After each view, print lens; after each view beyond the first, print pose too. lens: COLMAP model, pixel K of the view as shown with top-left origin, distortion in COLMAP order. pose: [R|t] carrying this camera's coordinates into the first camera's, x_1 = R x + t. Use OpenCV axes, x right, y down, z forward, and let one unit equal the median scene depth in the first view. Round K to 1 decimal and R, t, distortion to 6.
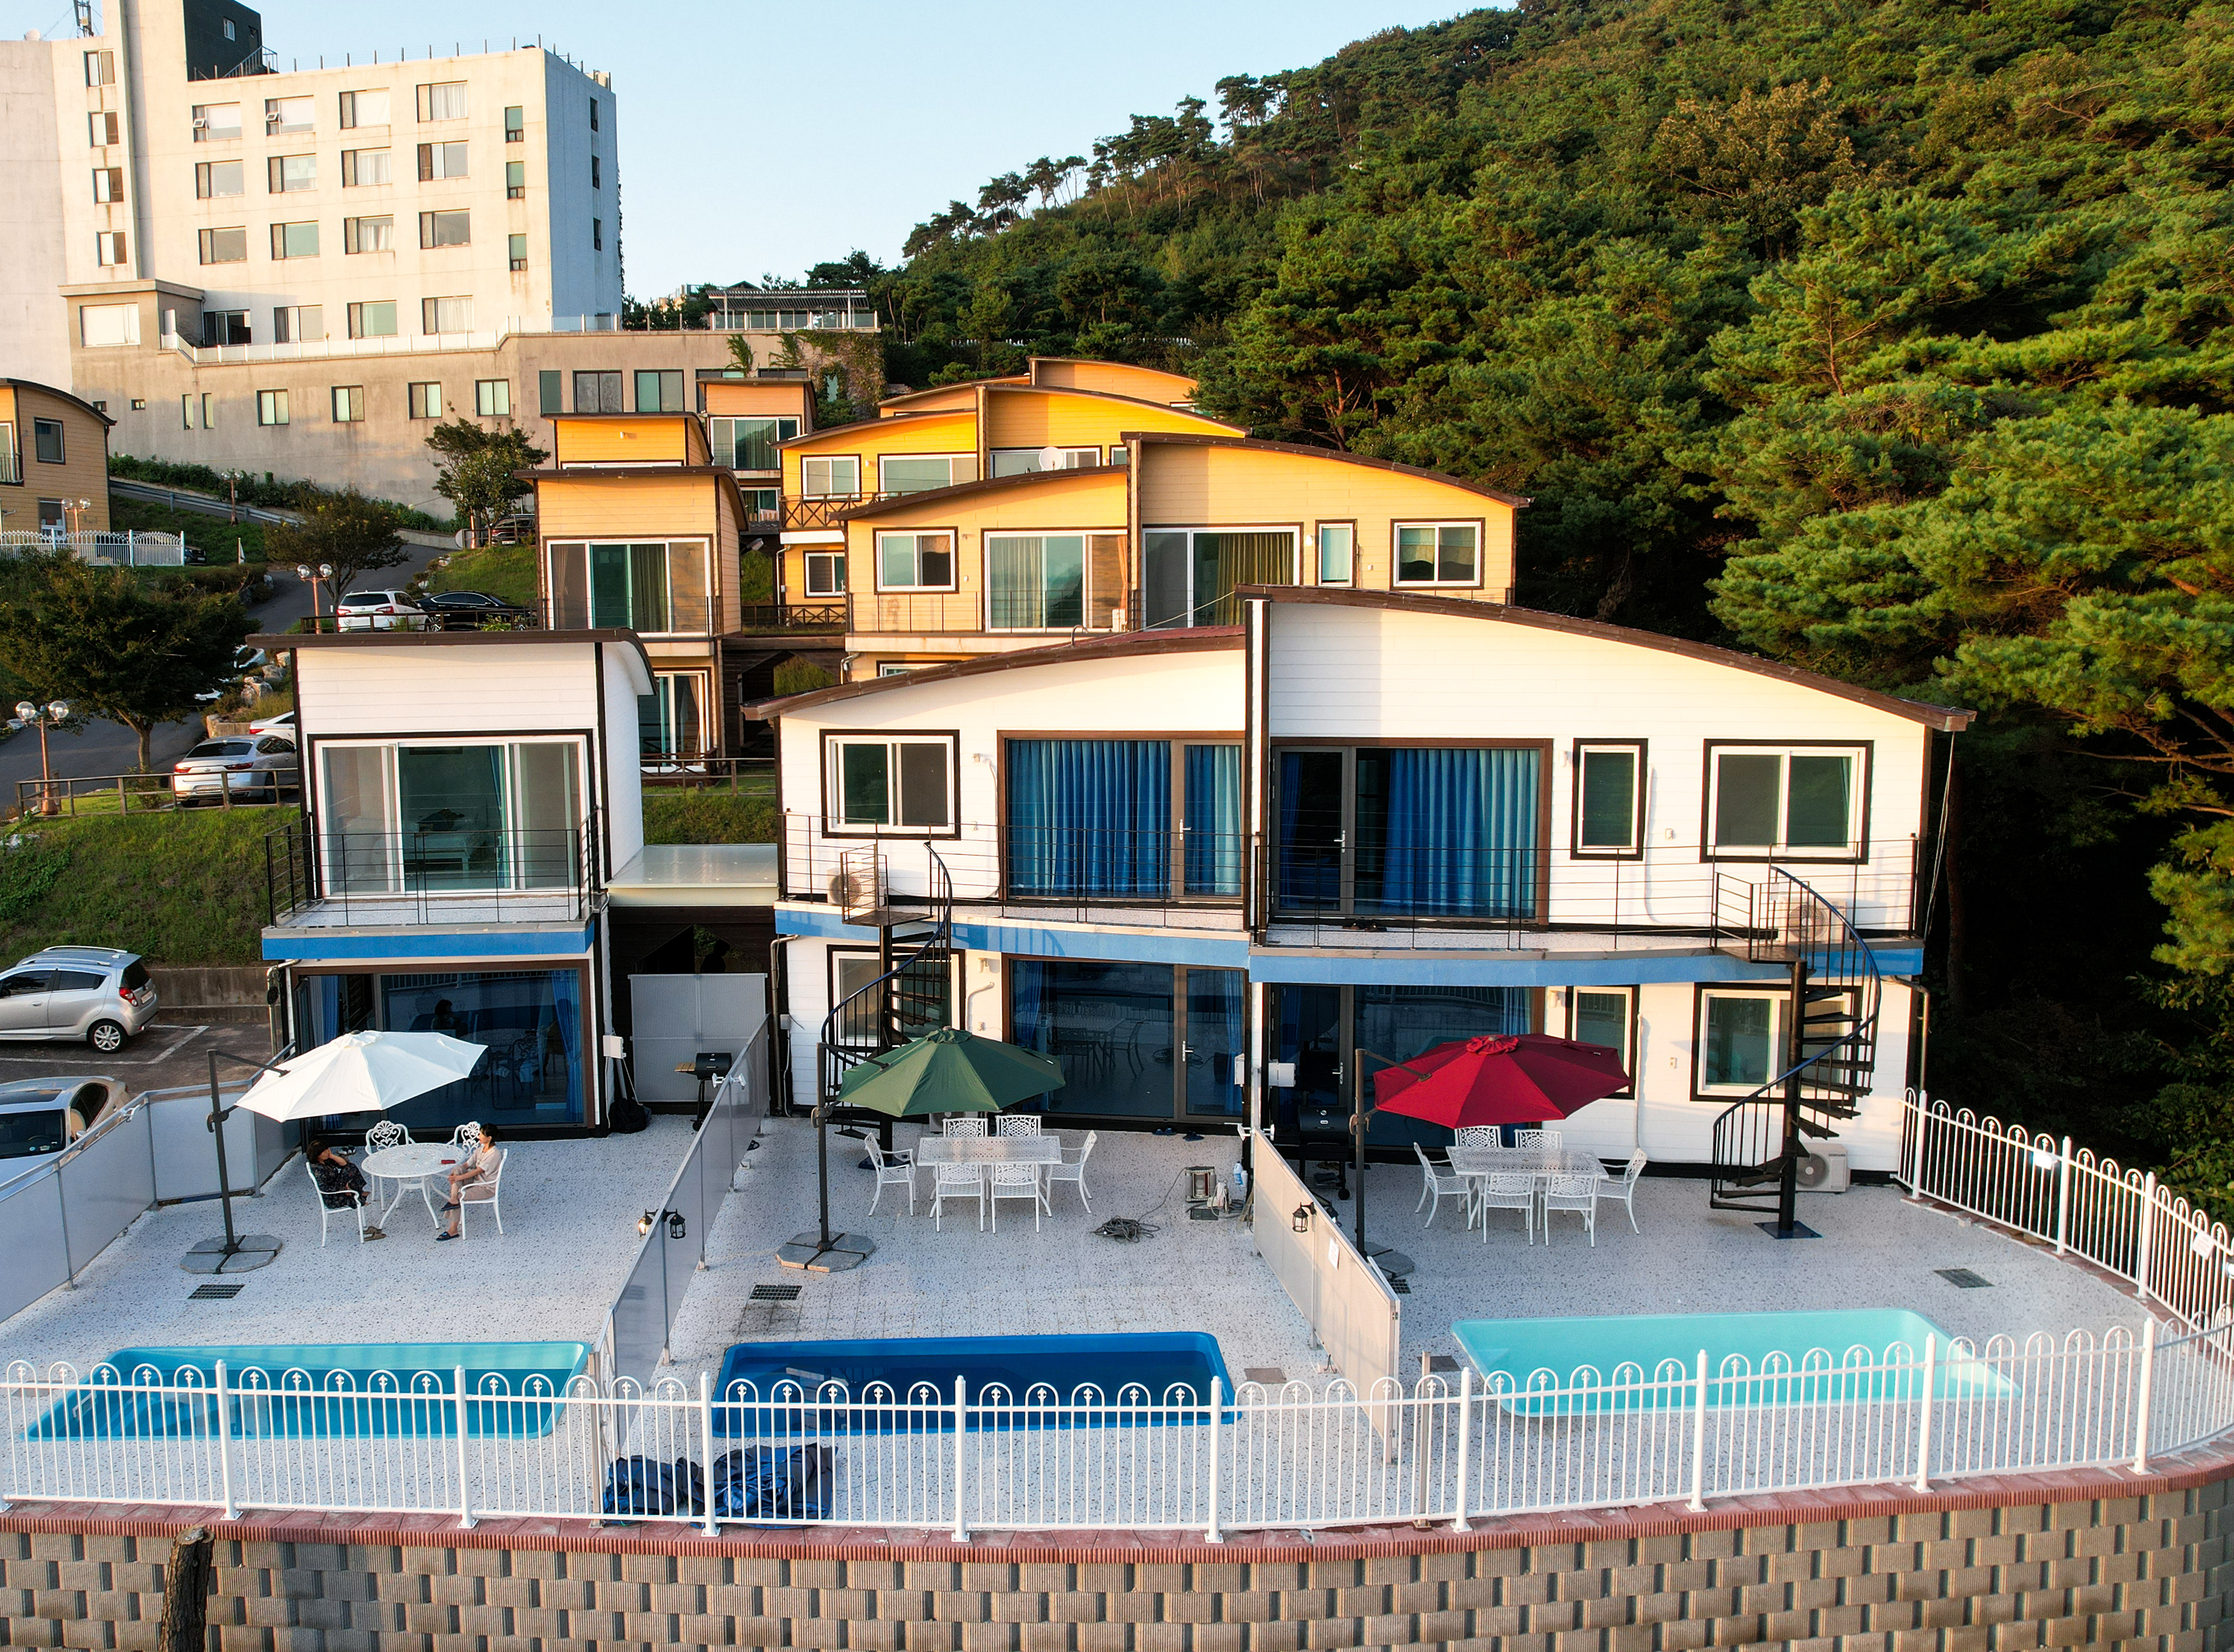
lens RADIAL K [[1842.6, 0, 972.1], [0, 1842.6, 818.2], [0, 0, 1]] dist [-0.063812, 0.069027]
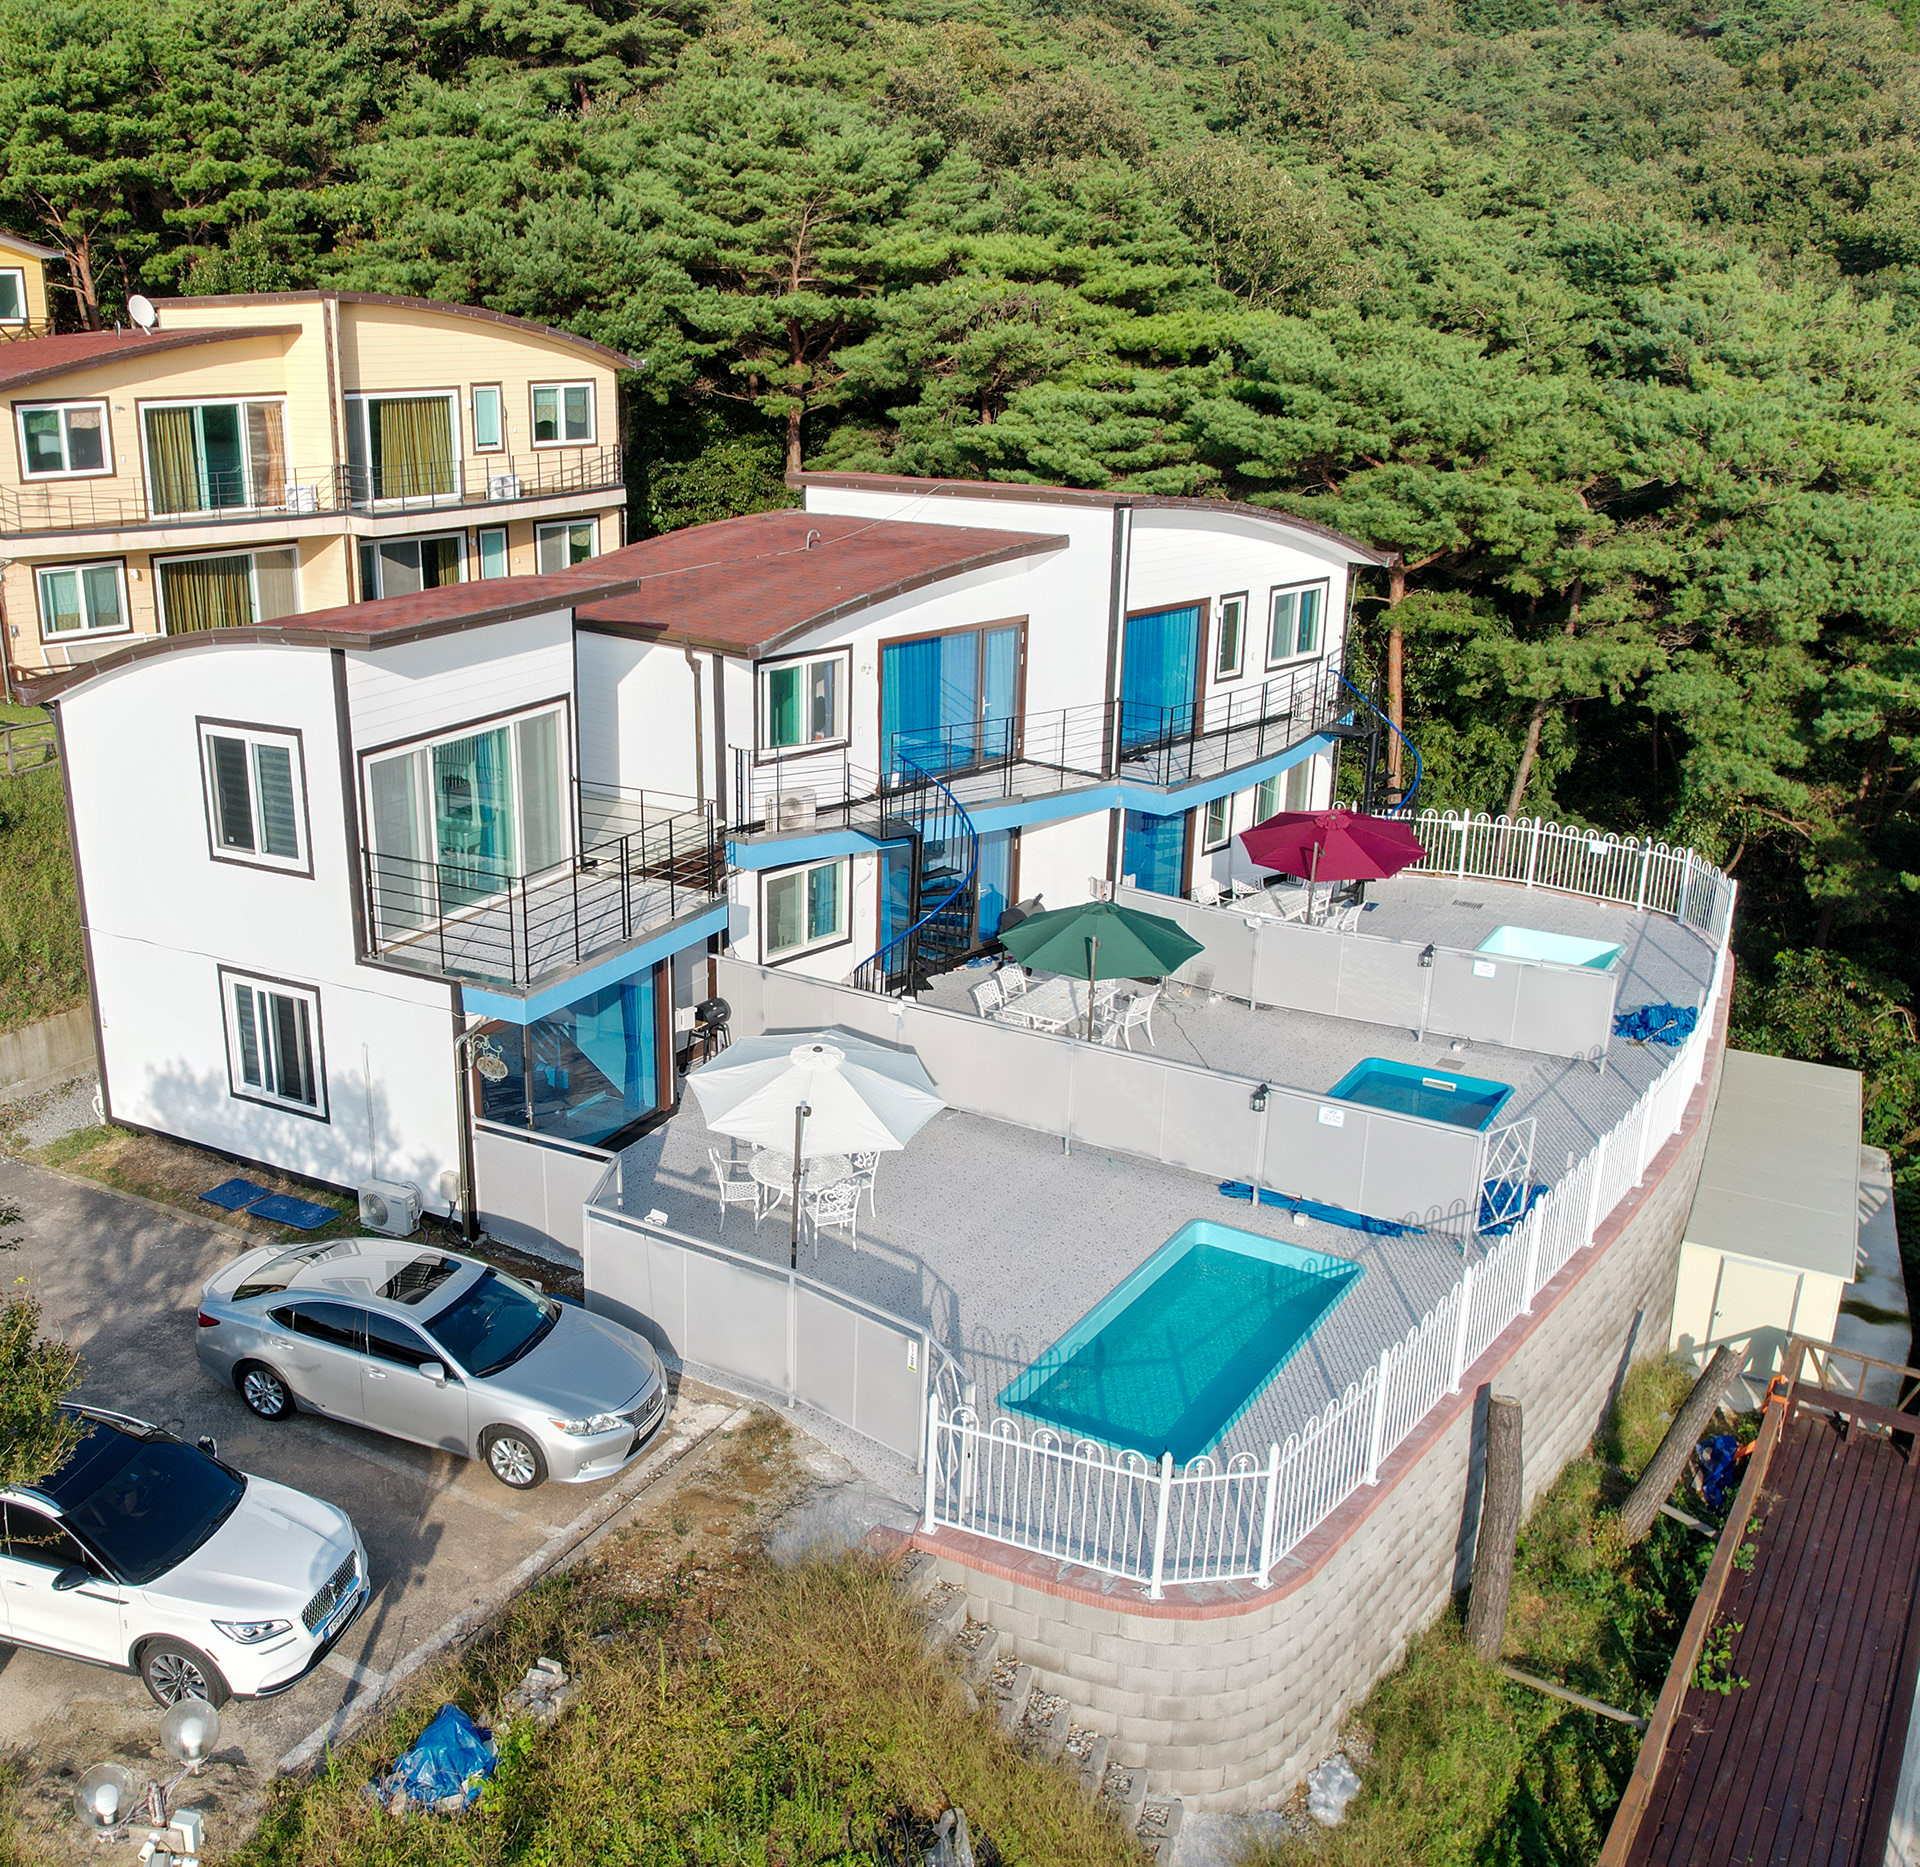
lens RADIAL K [[1893.8, 0, 721.4], [0, 1893.8, 968.1], [0, 0, 1]] dist [-0.040353, -0.003857]
pose [[0.599469, -0.255087, 0.758662, -0.897638], [0.105037, 0.964730, 0.241377, -0.134019], [-0.793476, -0.065010, 0.605119, 0.377116]]
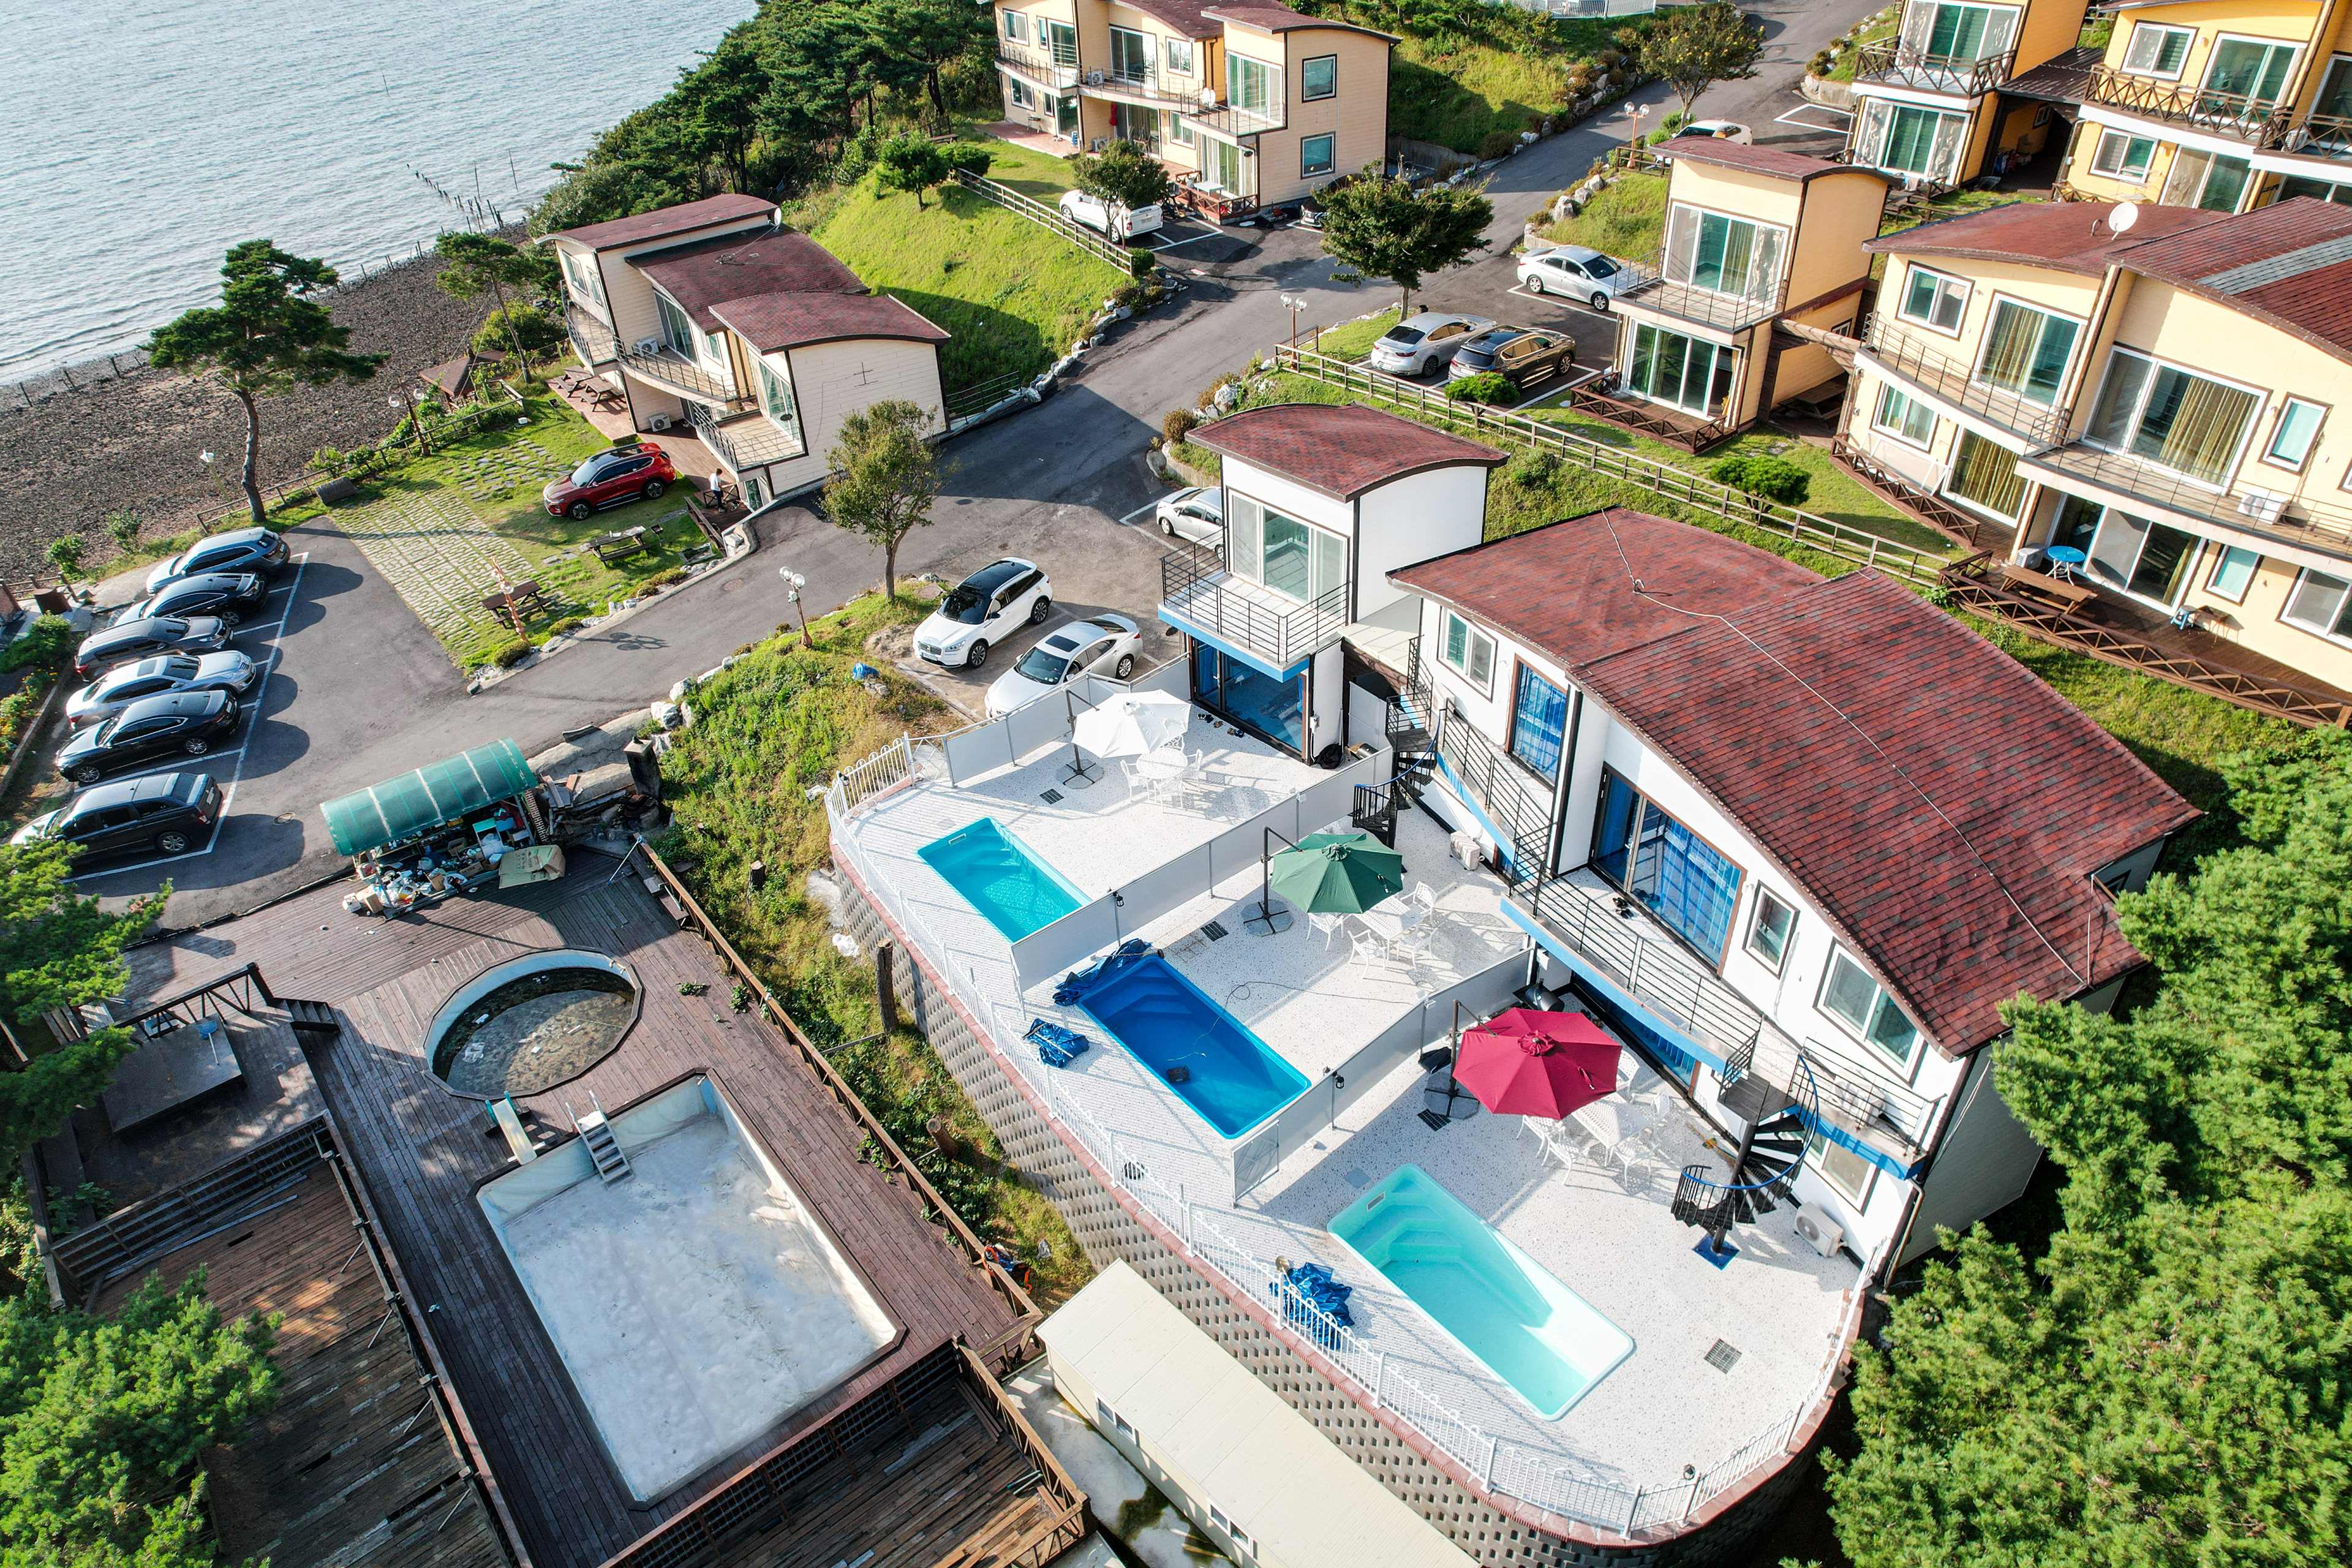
lens RADIAL K [[1511.4, 0, 1176.0], [0, 1511.4, 784.0], [0, 0, 1]] dist [-0.068076, 0.066961]
pose [[0.619813, 0.456684, -0.638179, 0.627282], [-0.063235, 0.839647, 0.539439, -0.561423], [0.782198, -0.293996, 0.549302, 0.108363]]
